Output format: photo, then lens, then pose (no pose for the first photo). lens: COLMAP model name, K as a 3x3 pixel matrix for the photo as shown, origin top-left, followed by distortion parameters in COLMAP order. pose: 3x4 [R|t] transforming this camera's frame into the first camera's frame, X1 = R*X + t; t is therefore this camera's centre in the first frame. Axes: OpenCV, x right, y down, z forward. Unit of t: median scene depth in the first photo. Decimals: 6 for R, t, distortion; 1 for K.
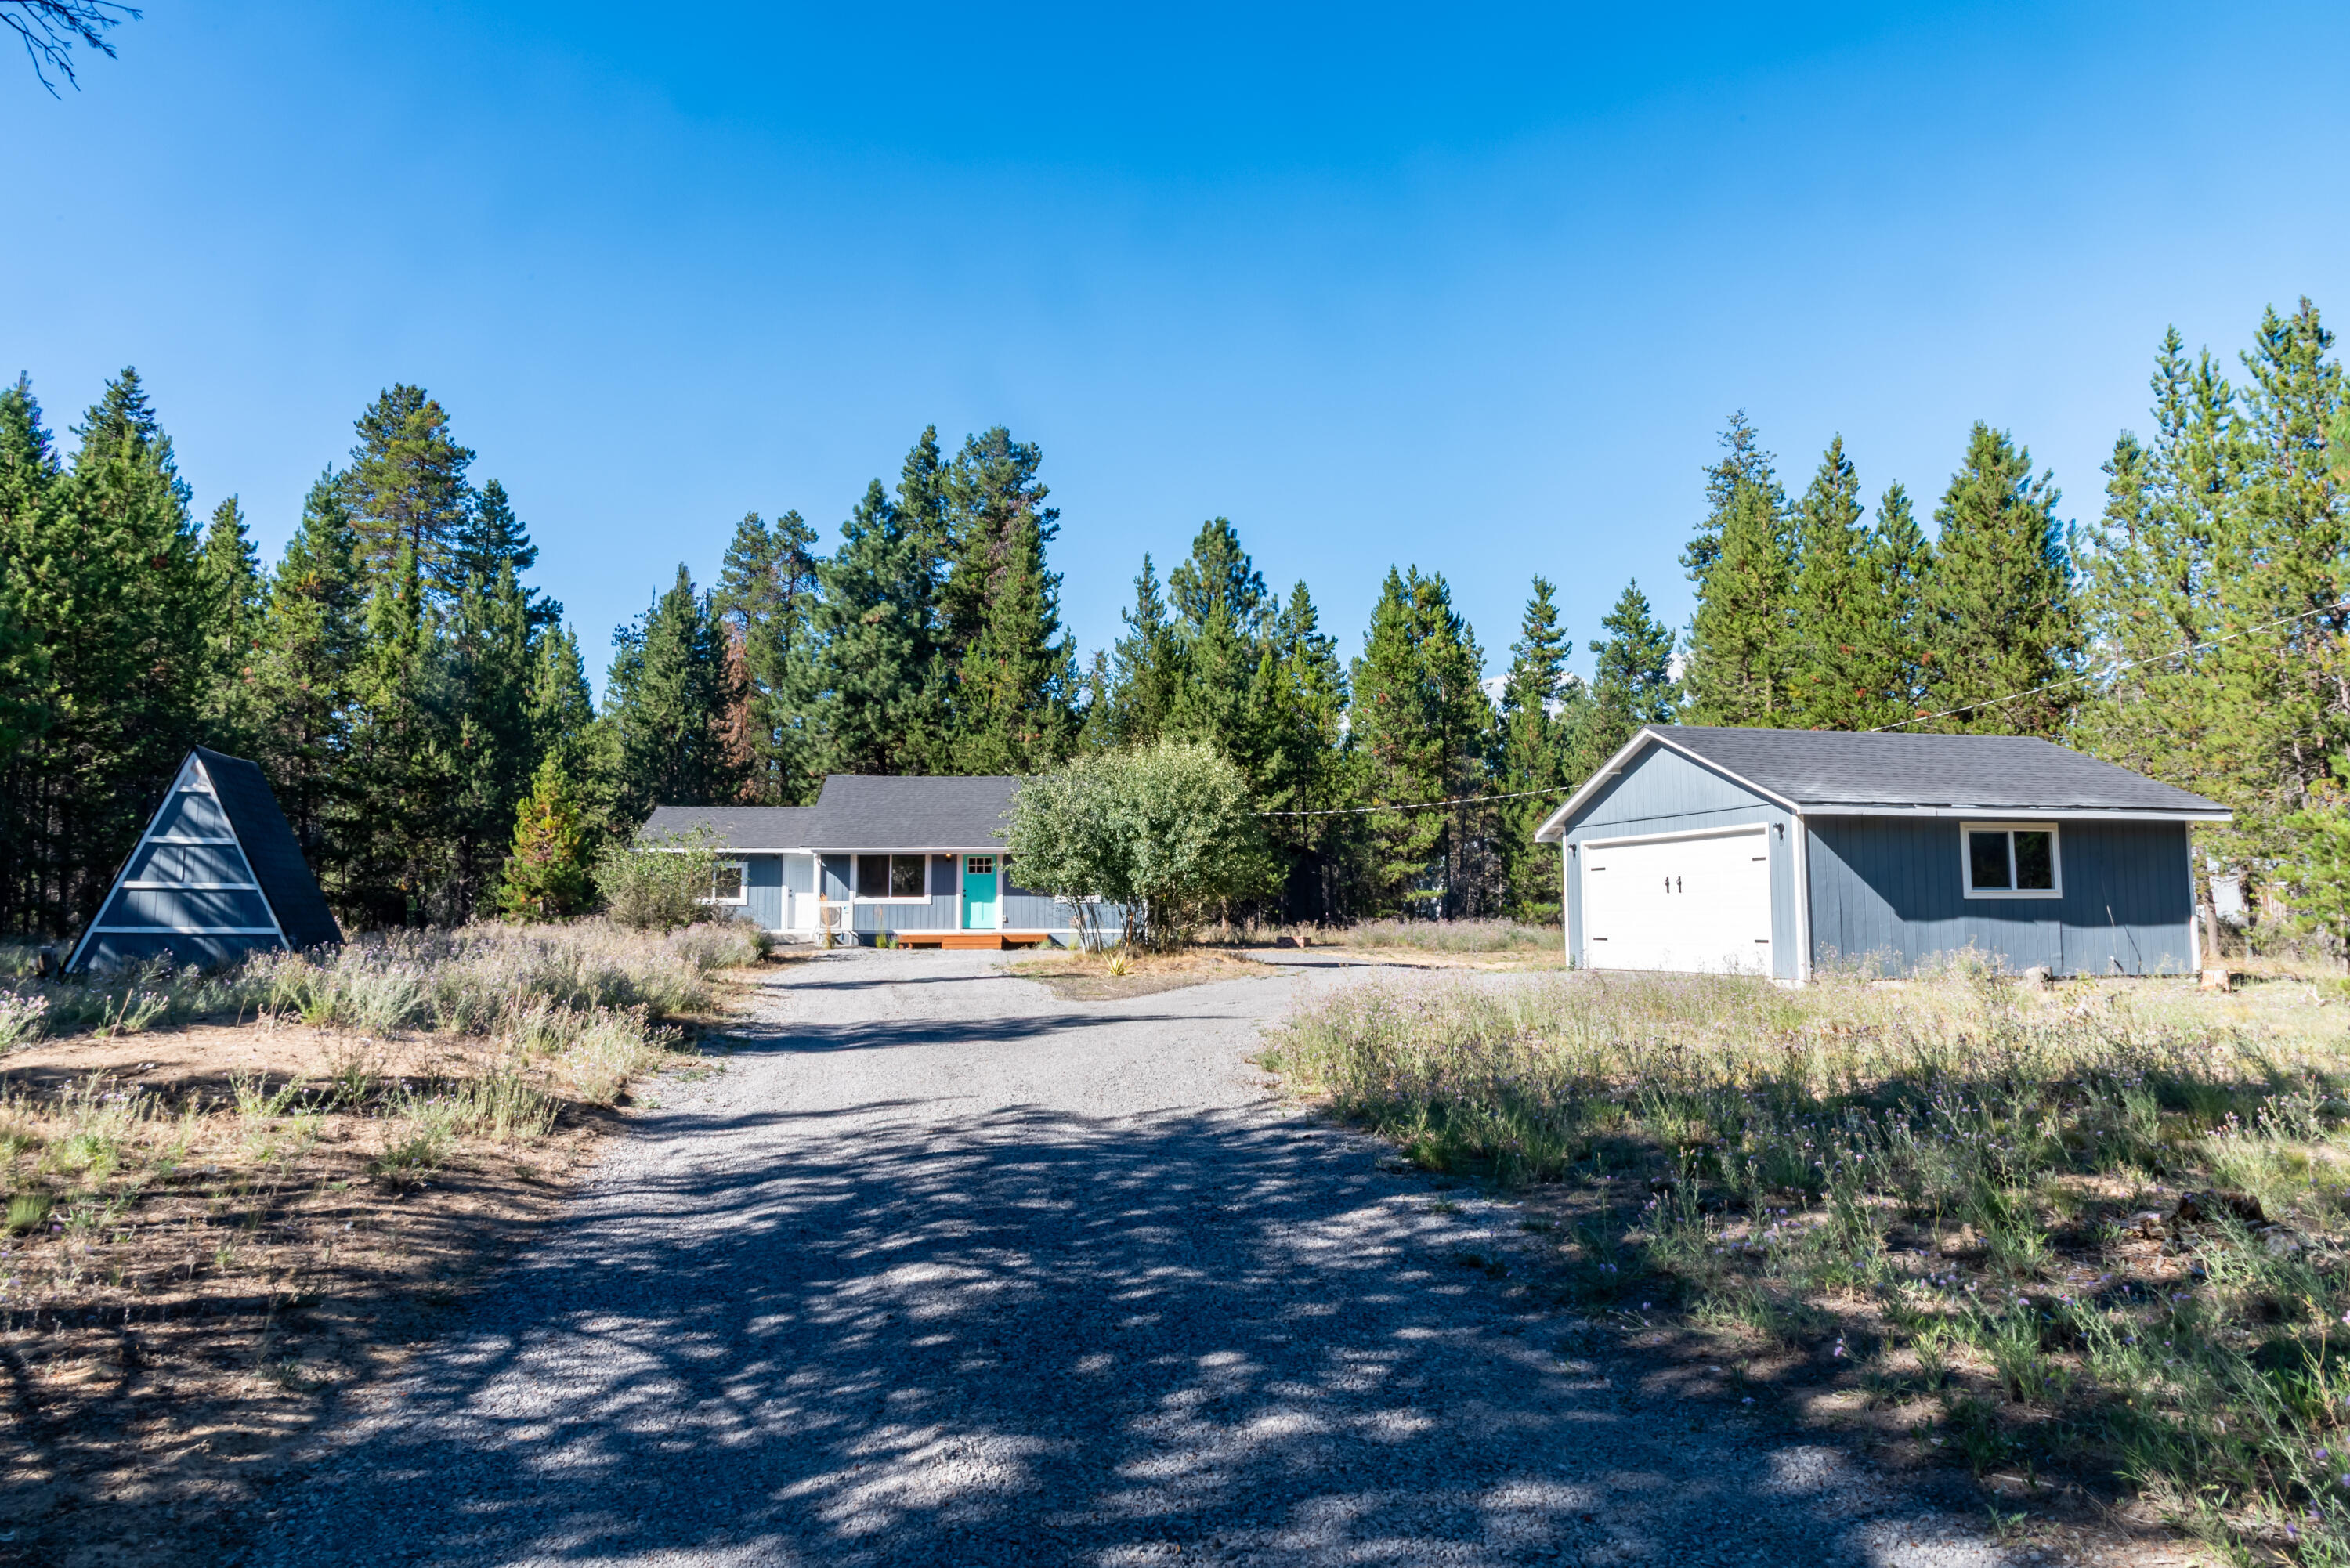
lens RADIAL K [[1600.4, 0, 1175.0], [0, 1600.4, 784.0], [0, 0, 1]] dist [0.042950, -0.027873]
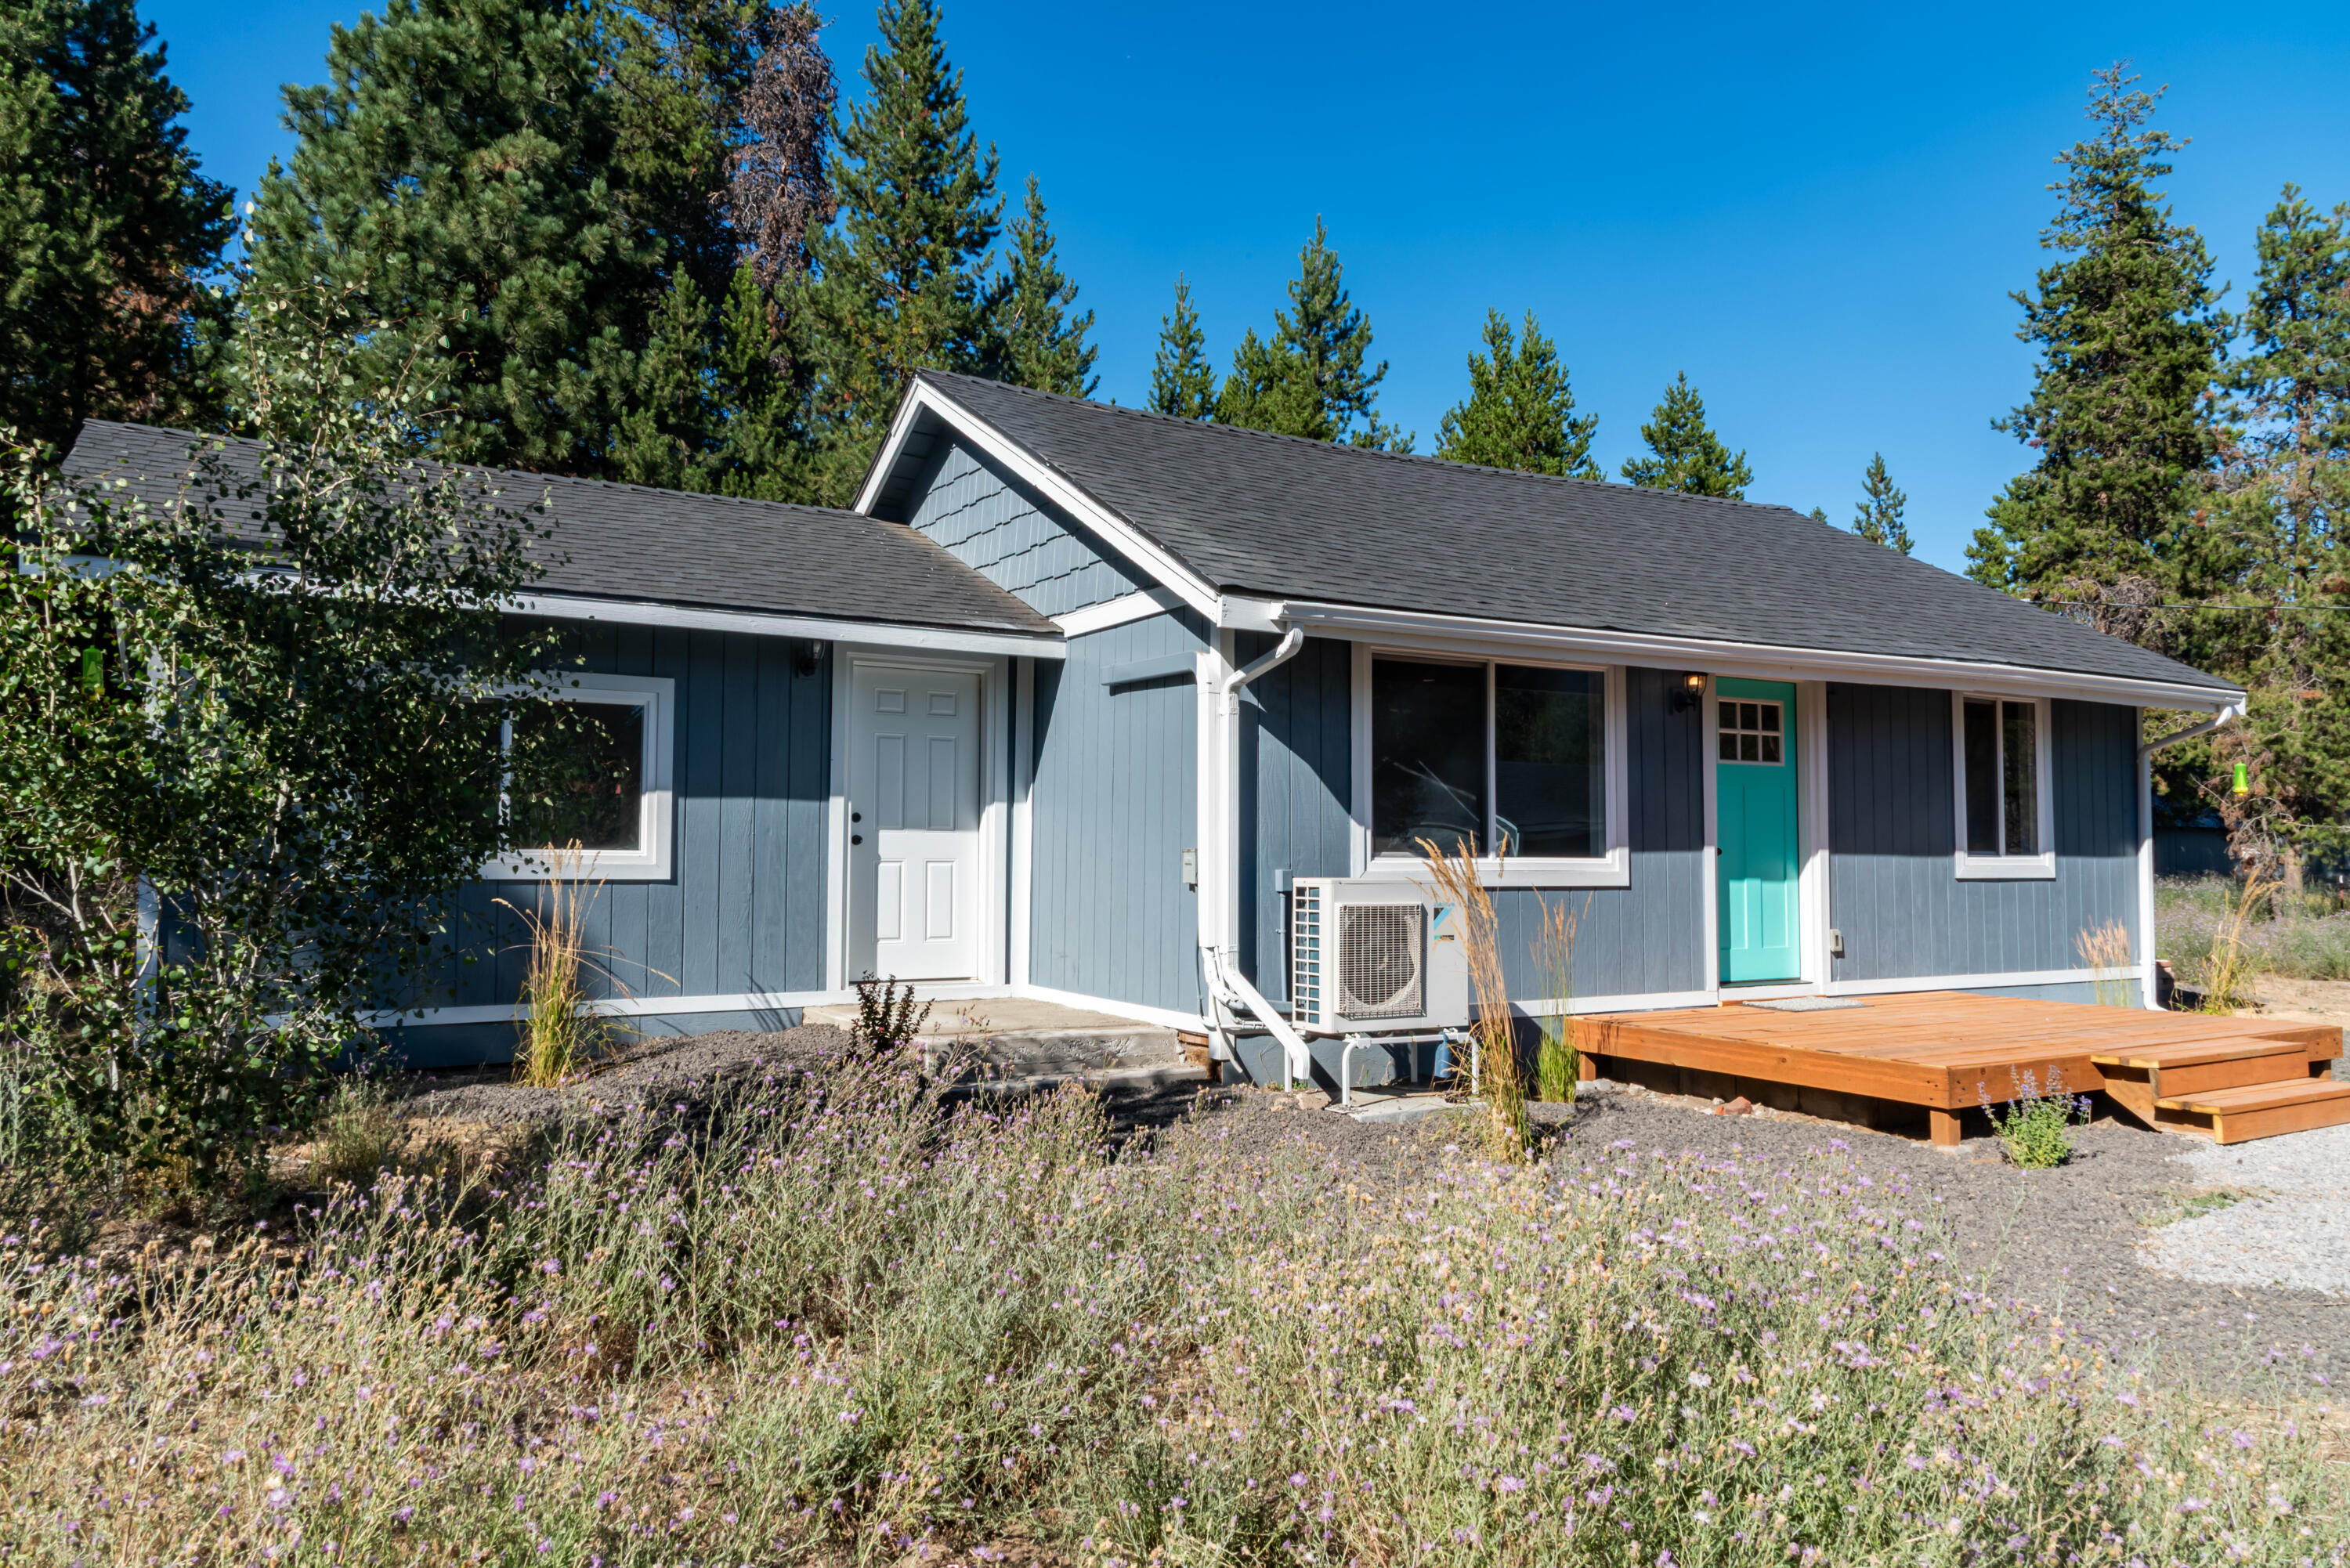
lens RADIAL K [[1556.8, 0, 1164.2], [0, 1556.8, 790.7], [0, 0, 1]] dist [0.022512, -0.019685]
pose [[0.897449, 0.023676, 0.440483, -0.217420], [-0.043484, 0.998443, 0.034929, 0.038874], [-0.438970, -0.050501, 0.897081, 0.572120]]
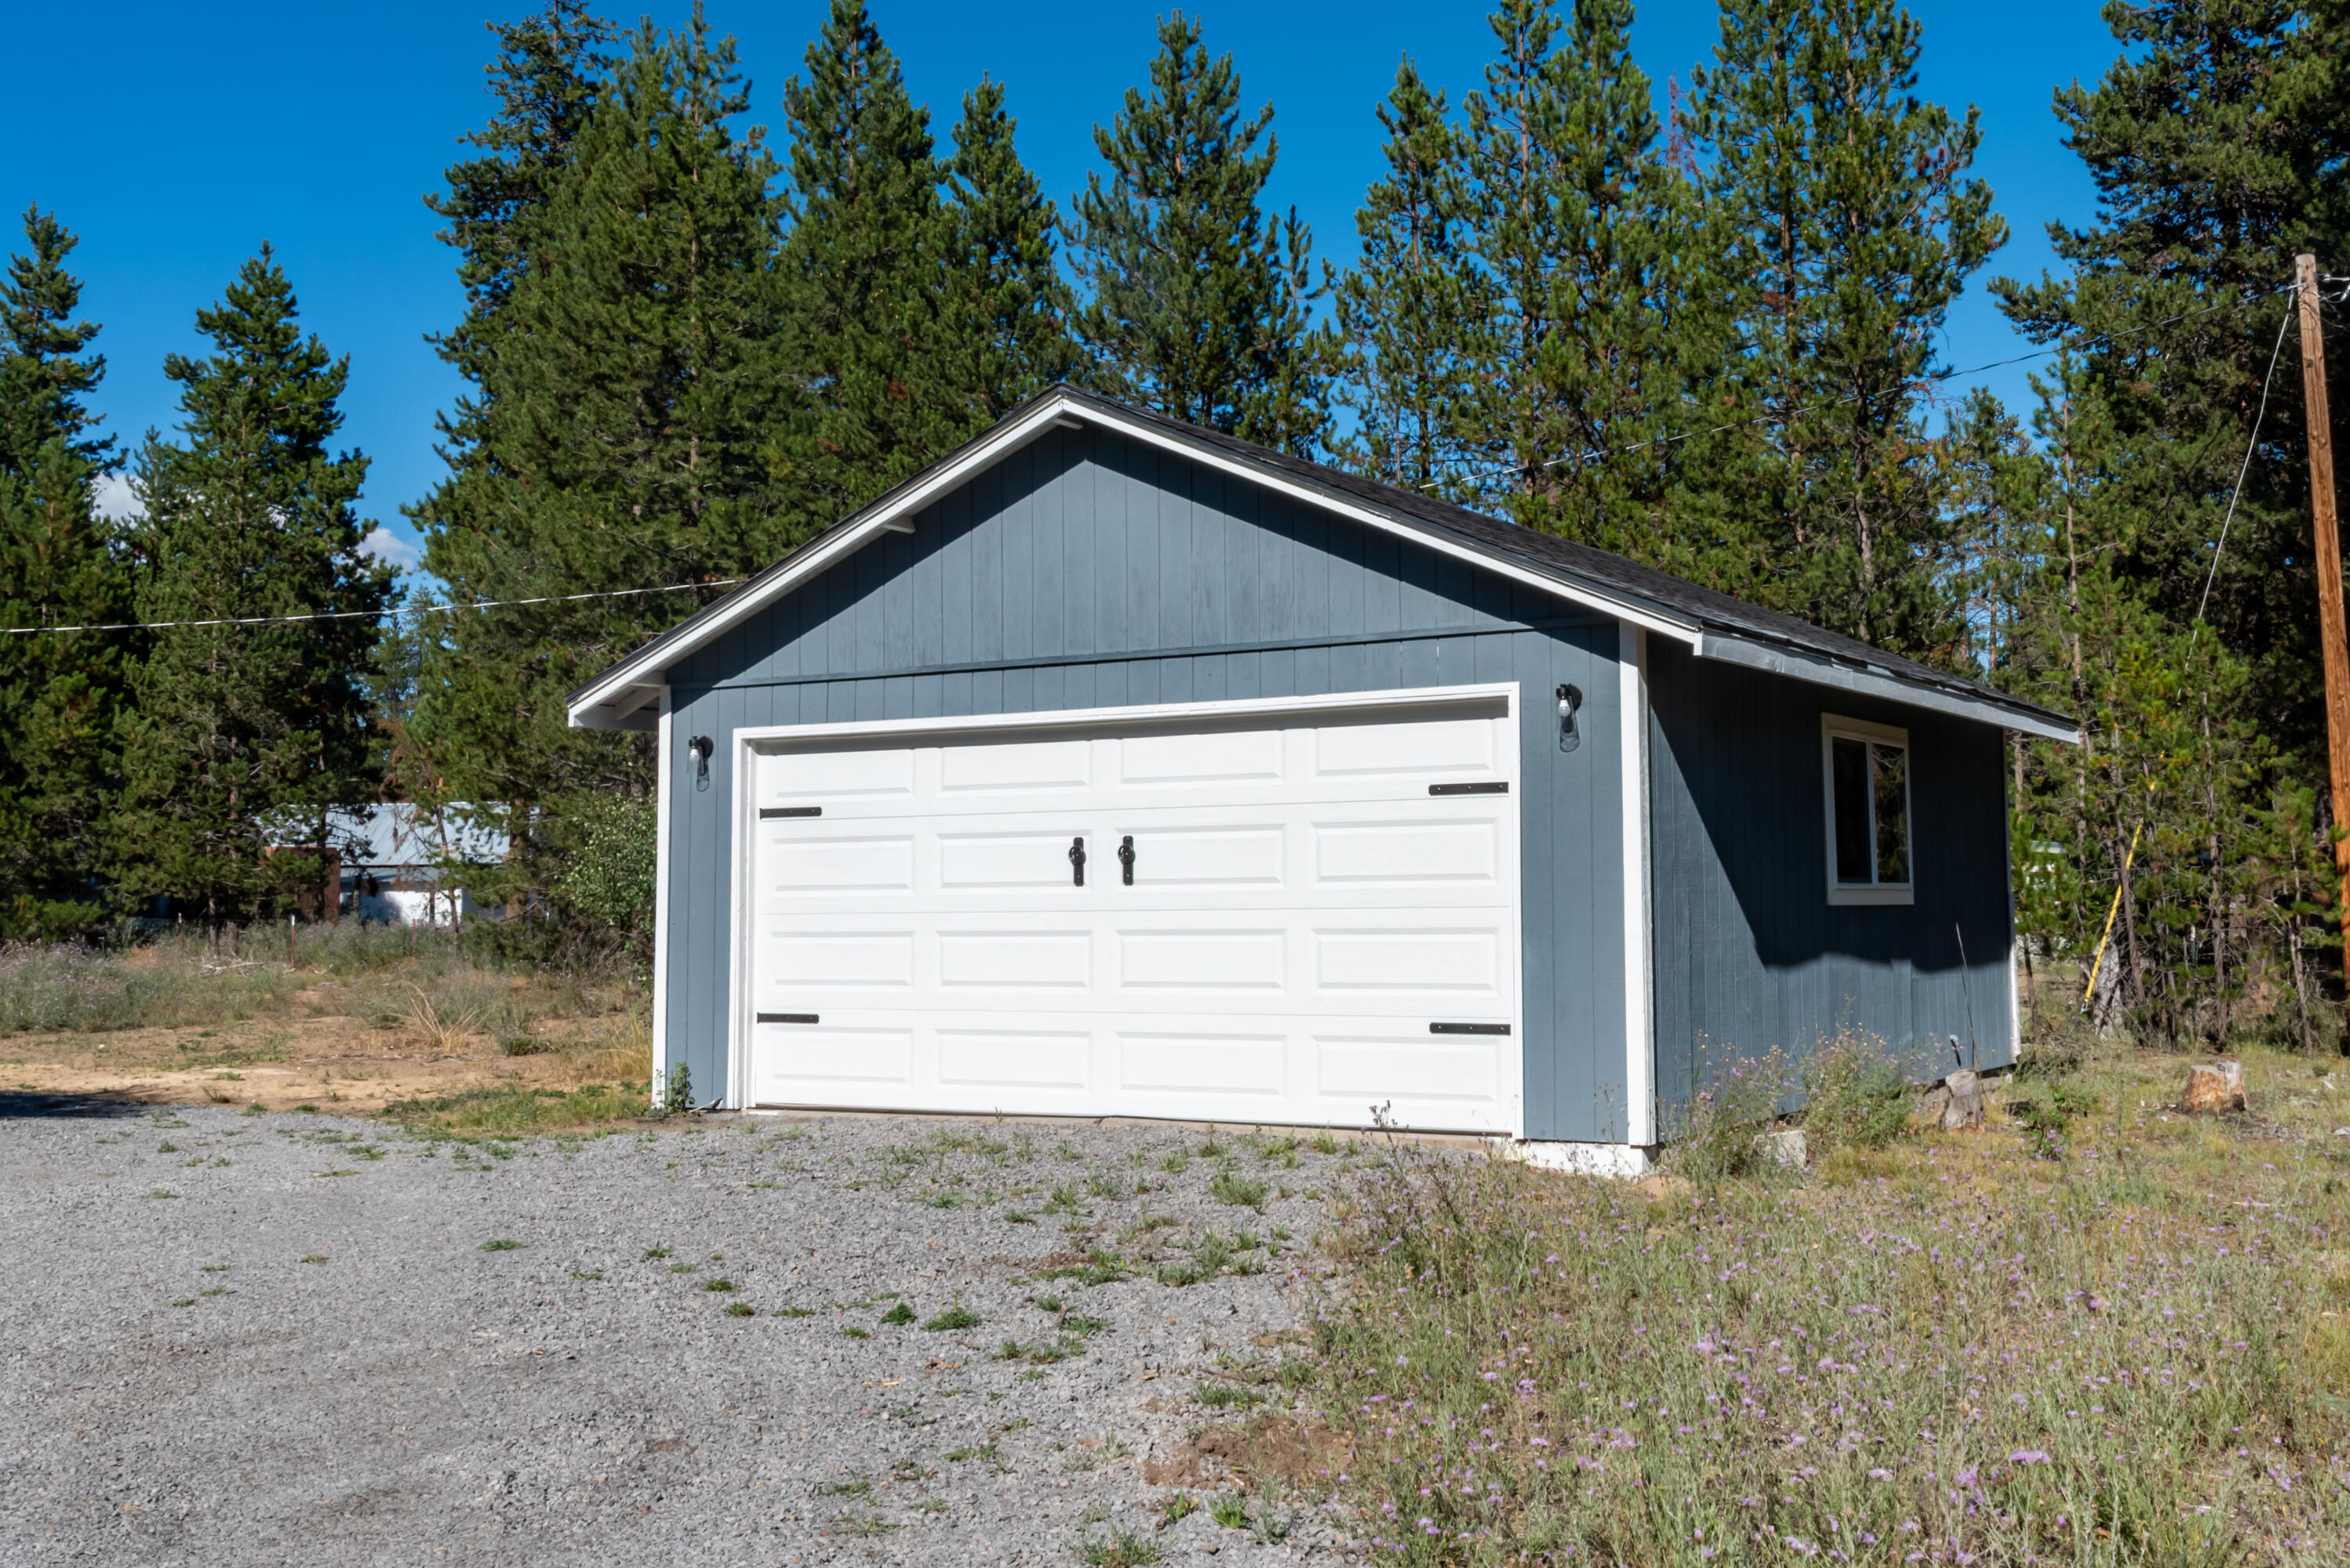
lens RADIAL K [[2480.5, 0, 1334.0], [0, 2480.5, 678.0], [0, 0, 1]] dist [0.018245, 0.006353]
pose [[0.712150, 0.066624, 0.698859, -0.009162], [-0.057369, 0.997680, -0.036651, 0.017279], [-0.699679, -0.013992, 0.714320, 0.252292]]
